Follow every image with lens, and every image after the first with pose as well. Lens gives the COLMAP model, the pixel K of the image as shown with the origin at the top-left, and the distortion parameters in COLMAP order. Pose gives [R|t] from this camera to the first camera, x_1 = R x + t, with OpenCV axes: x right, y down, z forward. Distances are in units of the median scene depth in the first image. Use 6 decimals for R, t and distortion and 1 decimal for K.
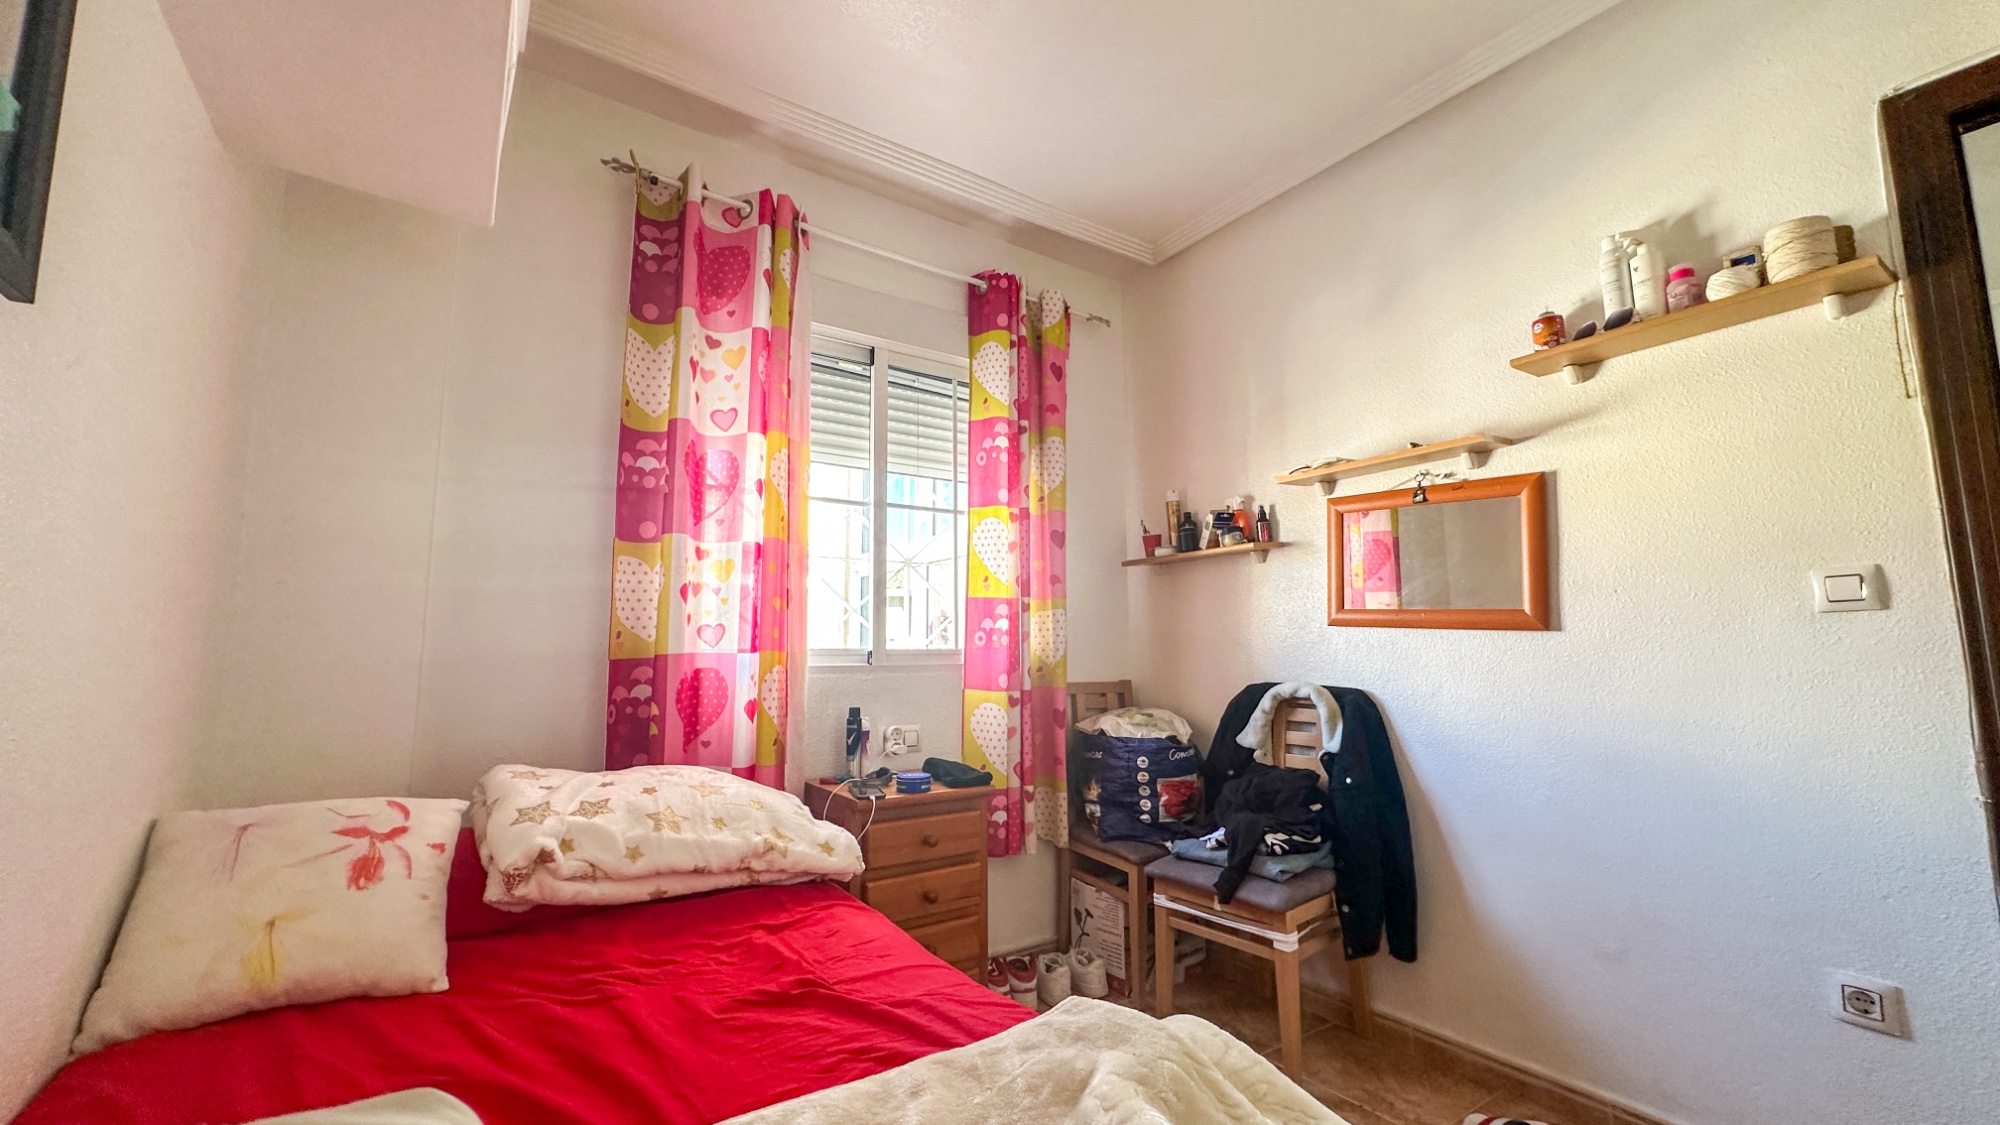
lens RADIAL K [[795.4, 0, 1001.1], [0, 795.4, 559.3], [0, 0, 1]] dist [-0.001139, 0.000238]
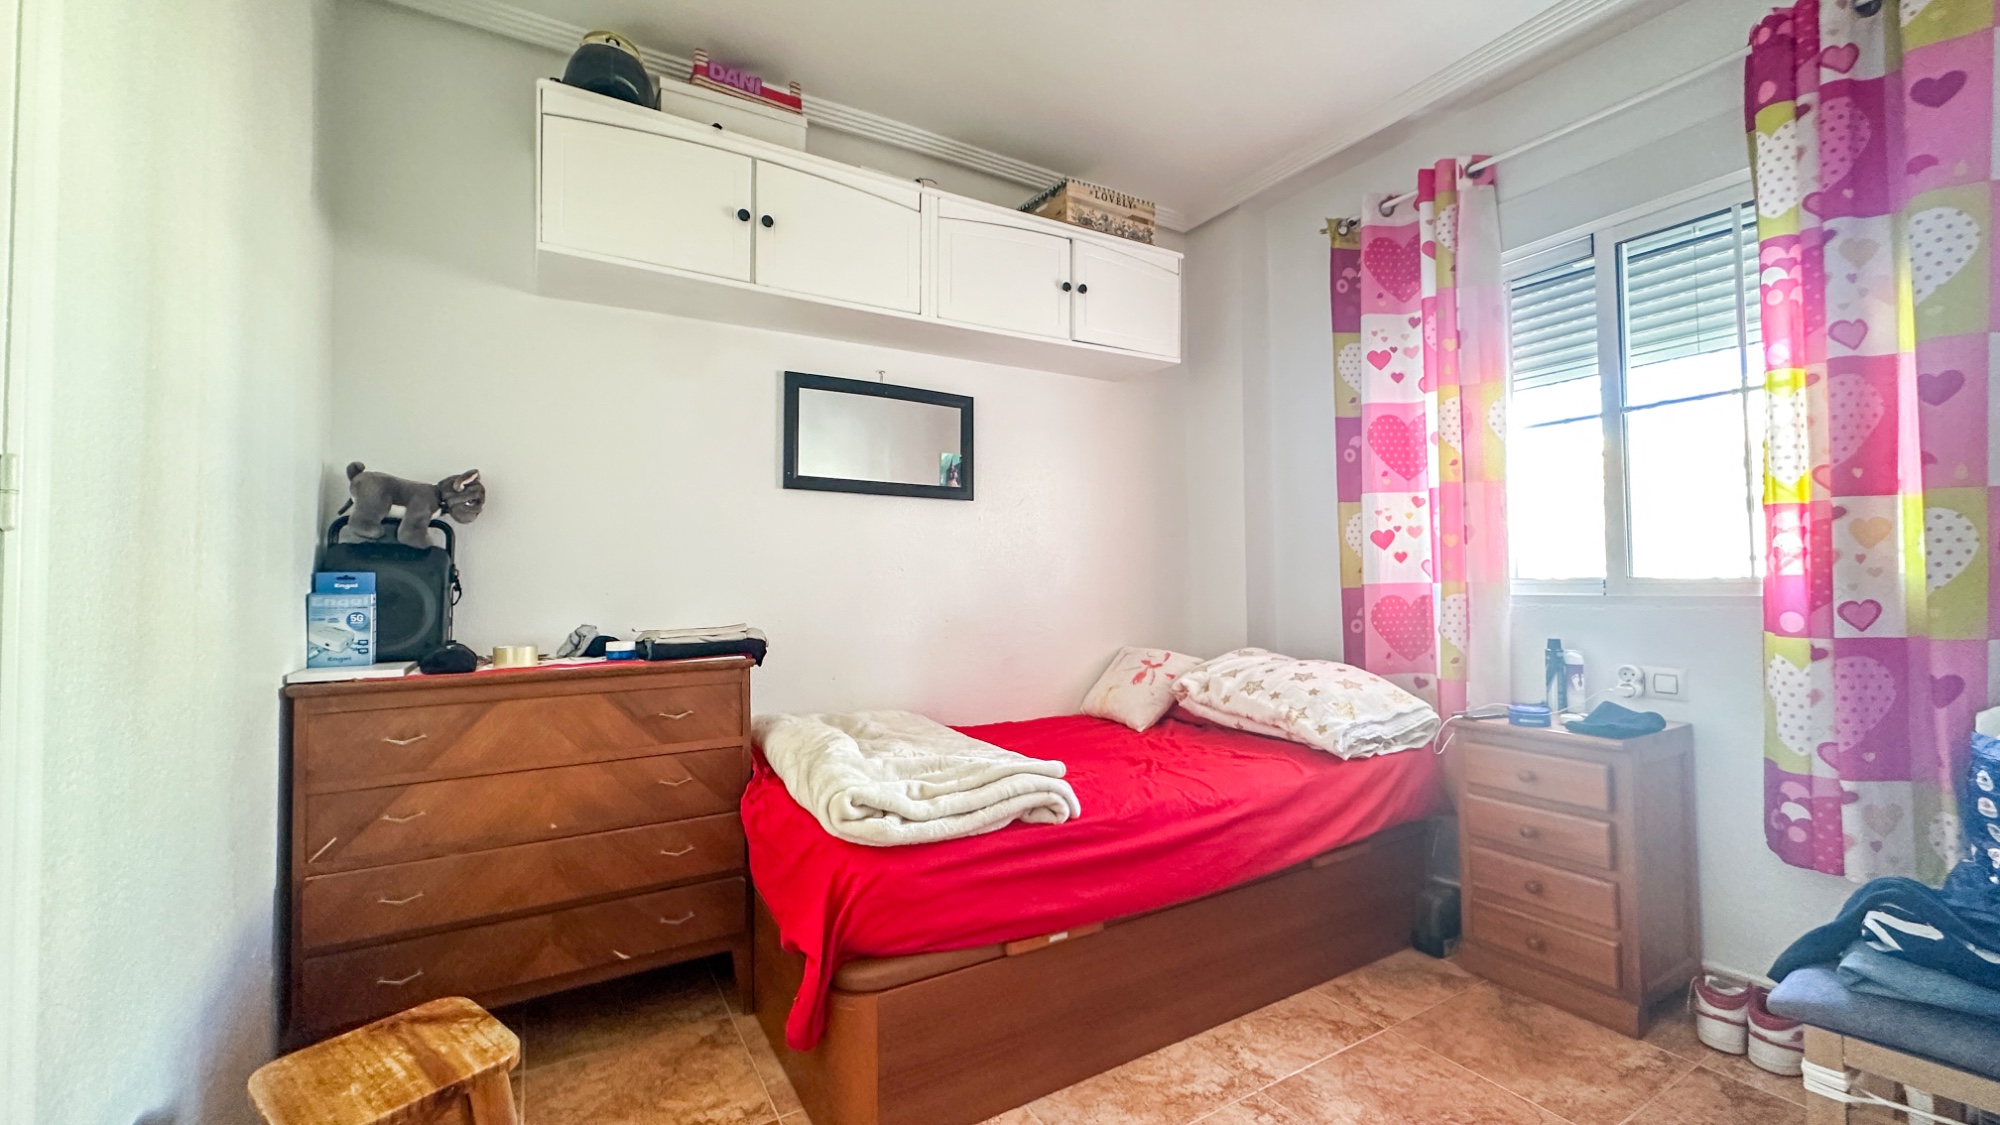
lens RADIAL K [[795.4, 0, 1001.1], [0, 795.4, 559.3], [0, 0, 1]] dist [-0.001139, 0.000238]
pose [[-0.062379, -0.024413, -0.997754, 0.824413], [0.130210, 0.990957, -0.032387, 0.034218], [0.989522, -0.131938, -0.058636, 0.403555]]
